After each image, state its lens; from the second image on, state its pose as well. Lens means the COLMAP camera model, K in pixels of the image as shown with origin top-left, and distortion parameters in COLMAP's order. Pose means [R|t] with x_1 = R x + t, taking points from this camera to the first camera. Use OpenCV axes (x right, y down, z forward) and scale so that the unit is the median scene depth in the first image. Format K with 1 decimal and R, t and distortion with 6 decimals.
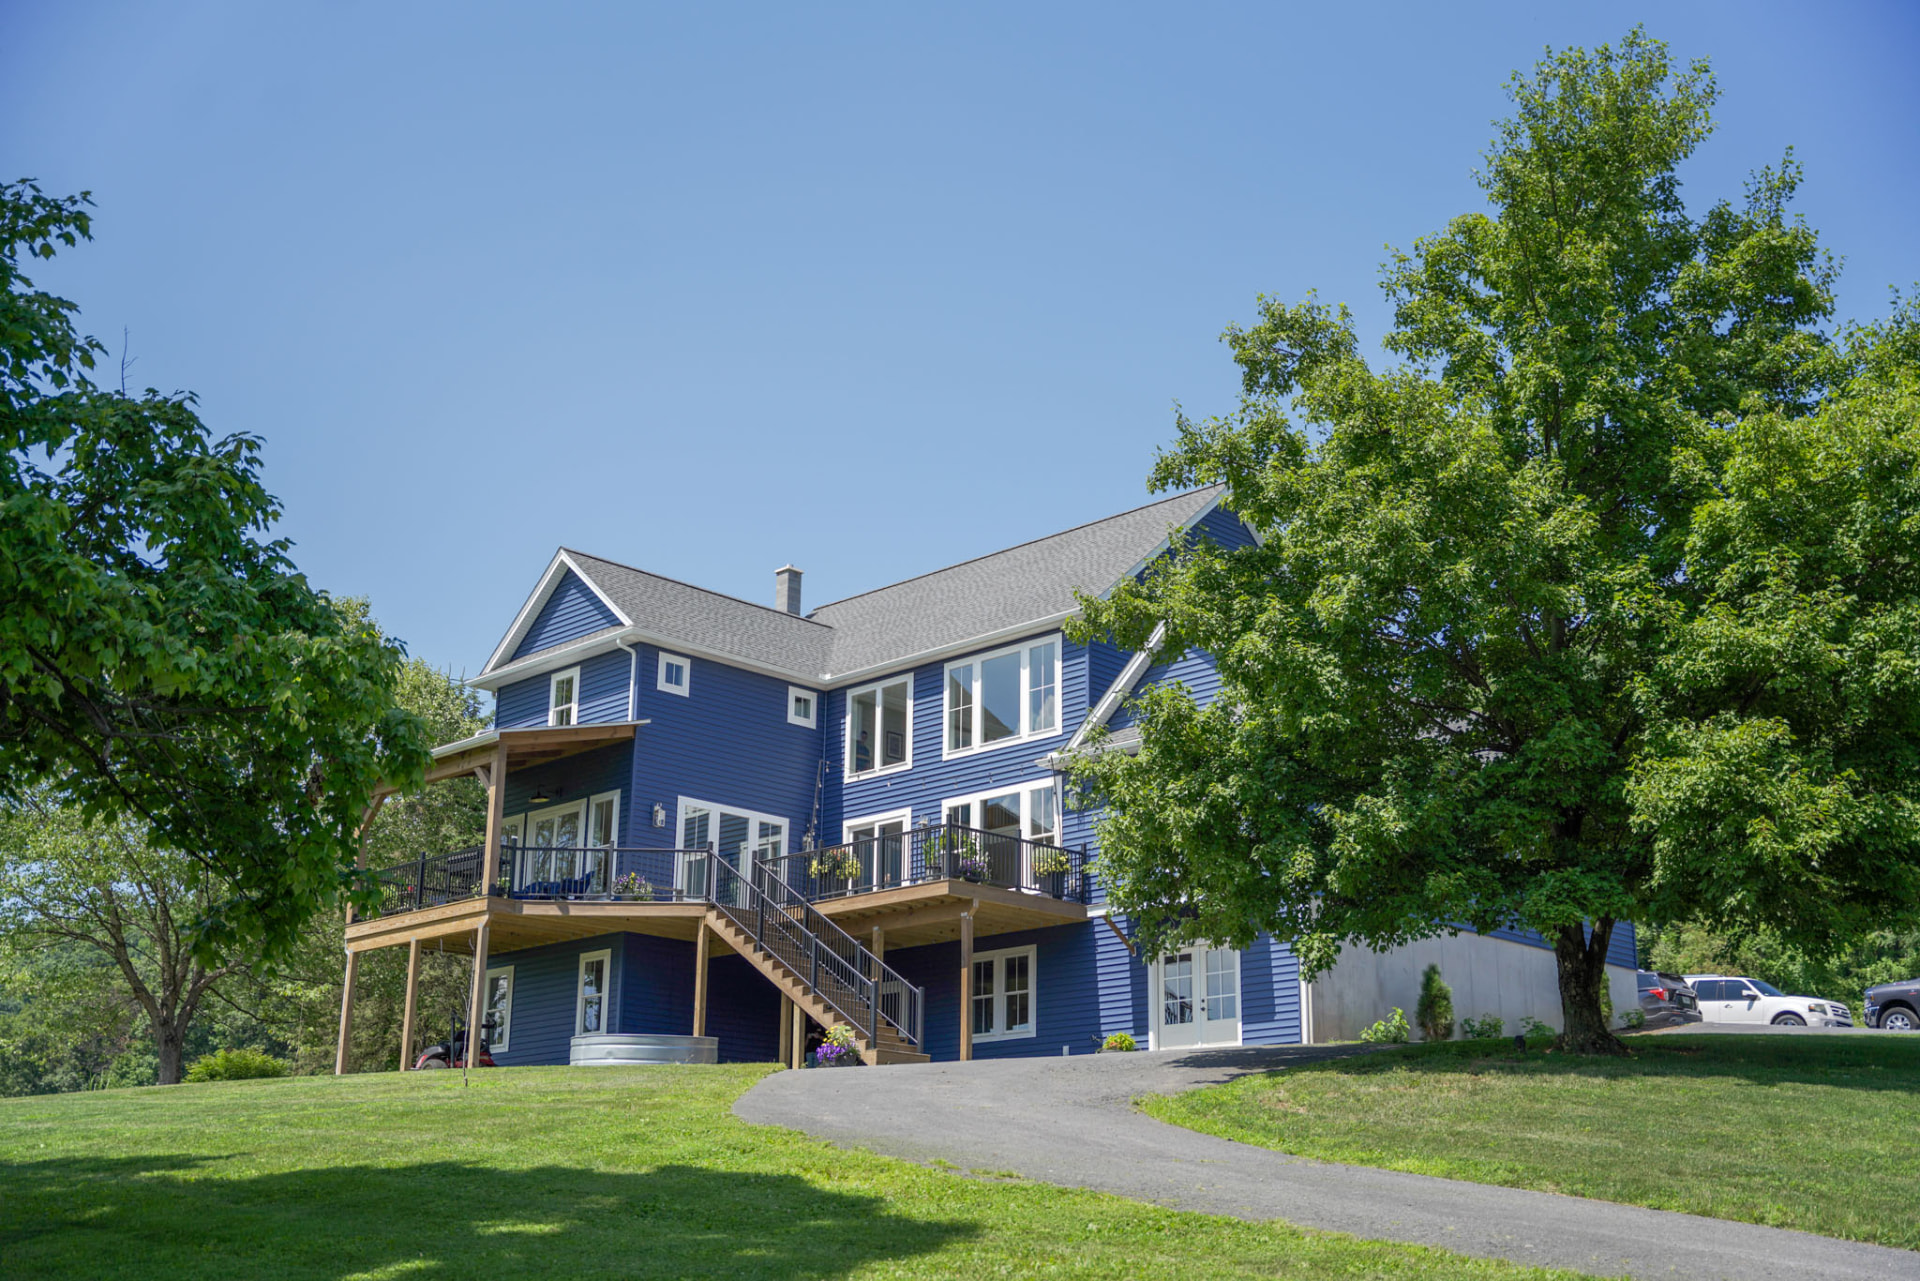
lens RADIAL K [[2192.4, 0, 950.8], [0, 2192.4, 636.9], [0, 0, 1]] dist [-0.018429, 0.000000]
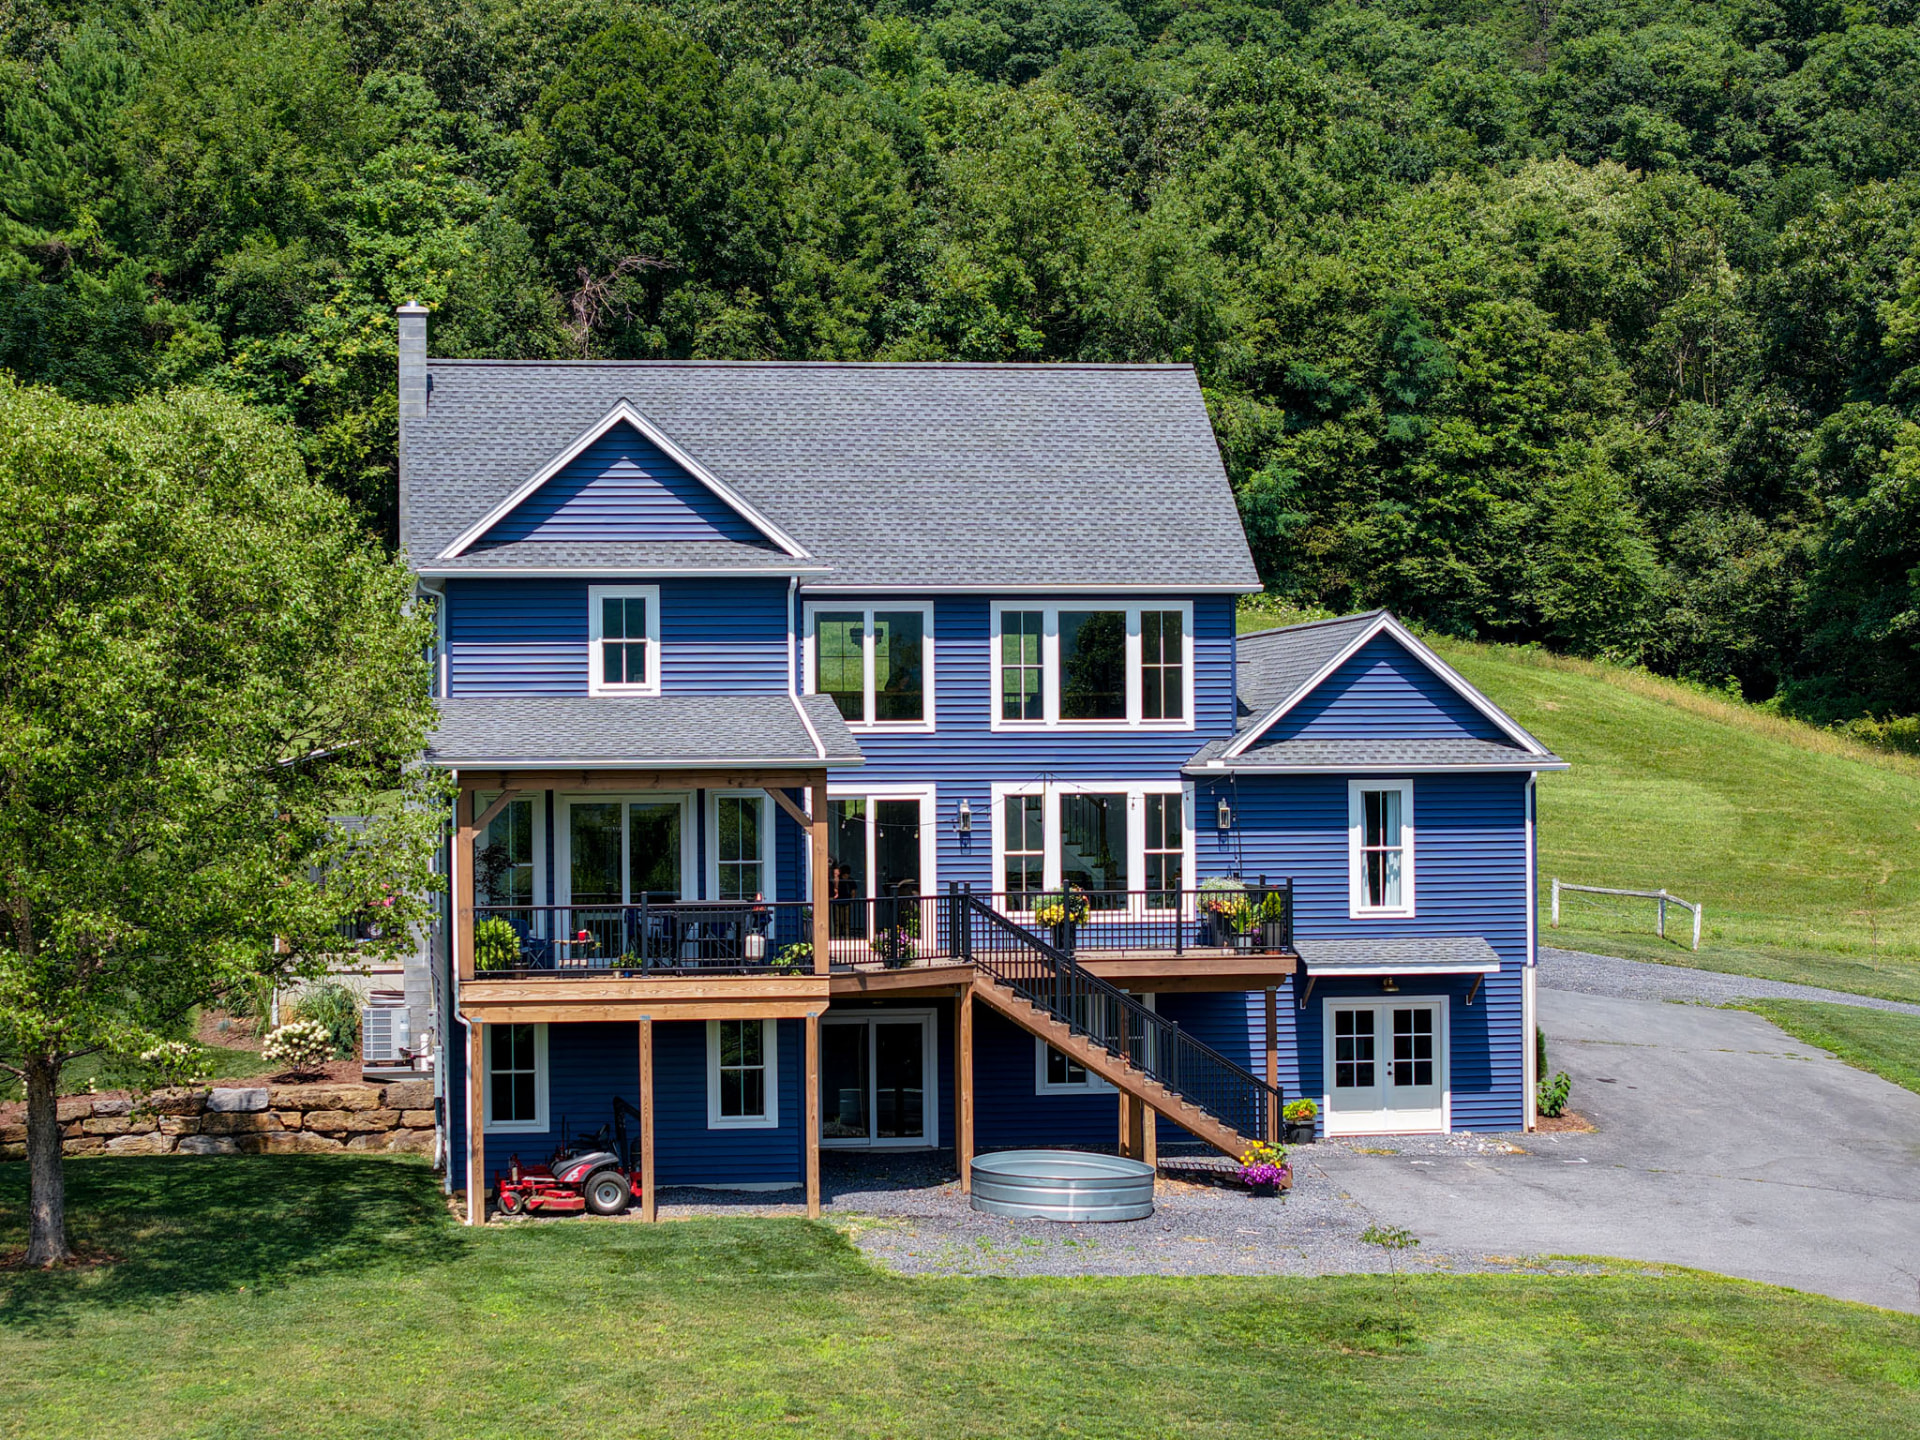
lens RADIAL K [[4001.5, 0, 950.5], [0, 4001.5, 713.5], [0, 0, 1]] dist [-0.222569, 0.000000]
pose [[0.584872, -0.001334, 0.811125, -1.180493], [-0.221437, 0.961750, 0.161251, -0.177591], [-0.780315, -0.273924, 0.562205, 0.219985]]
